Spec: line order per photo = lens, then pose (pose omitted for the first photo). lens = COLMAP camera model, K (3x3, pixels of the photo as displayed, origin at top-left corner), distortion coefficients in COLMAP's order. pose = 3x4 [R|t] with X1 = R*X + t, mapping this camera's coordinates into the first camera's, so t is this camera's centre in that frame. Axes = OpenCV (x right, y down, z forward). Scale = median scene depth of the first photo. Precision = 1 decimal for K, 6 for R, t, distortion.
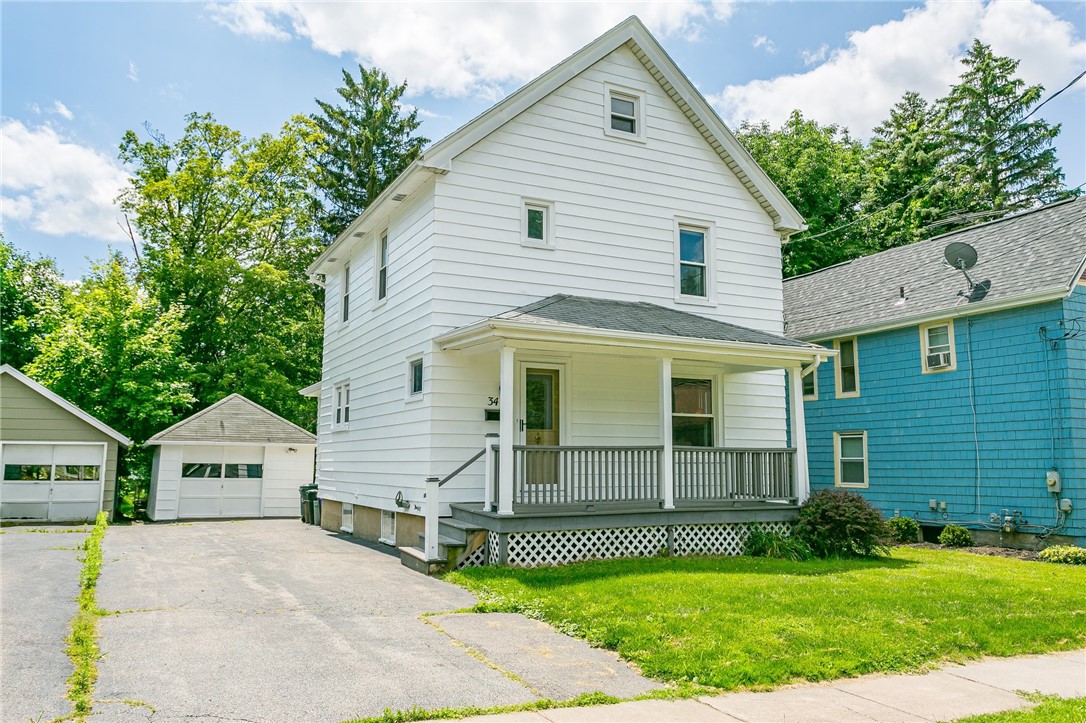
lens RADIAL K [[837.3, 0, 543.0], [0, 837.3, 361.5], [0, 0, 1]] dist [0.006642, 0.000715]
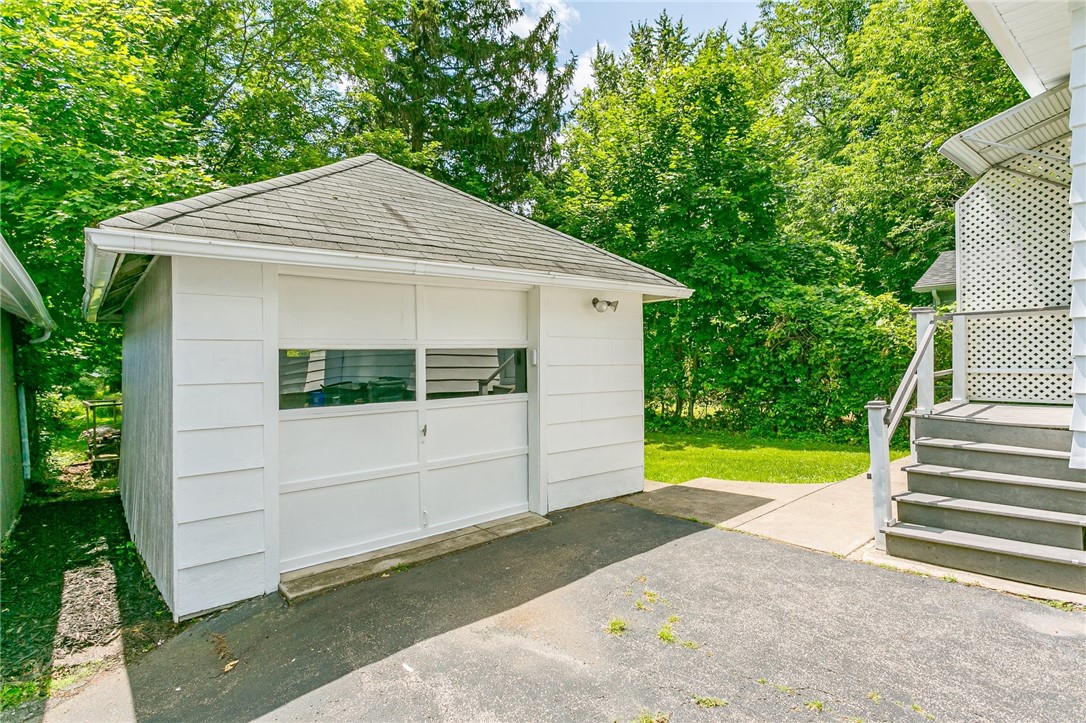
lens RADIAL K [[551.9, 0, 543.0], [0, 551.9, 361.5], [0, 0, 1]] dist [-0.000374, -0.000099]
pose [[0.973522, -0.022669, 0.227467, -0.386148], [-0.006708, 0.991810, 0.127549, 0.103003], [-0.228496, -0.125698, 0.965396, 0.818774]]
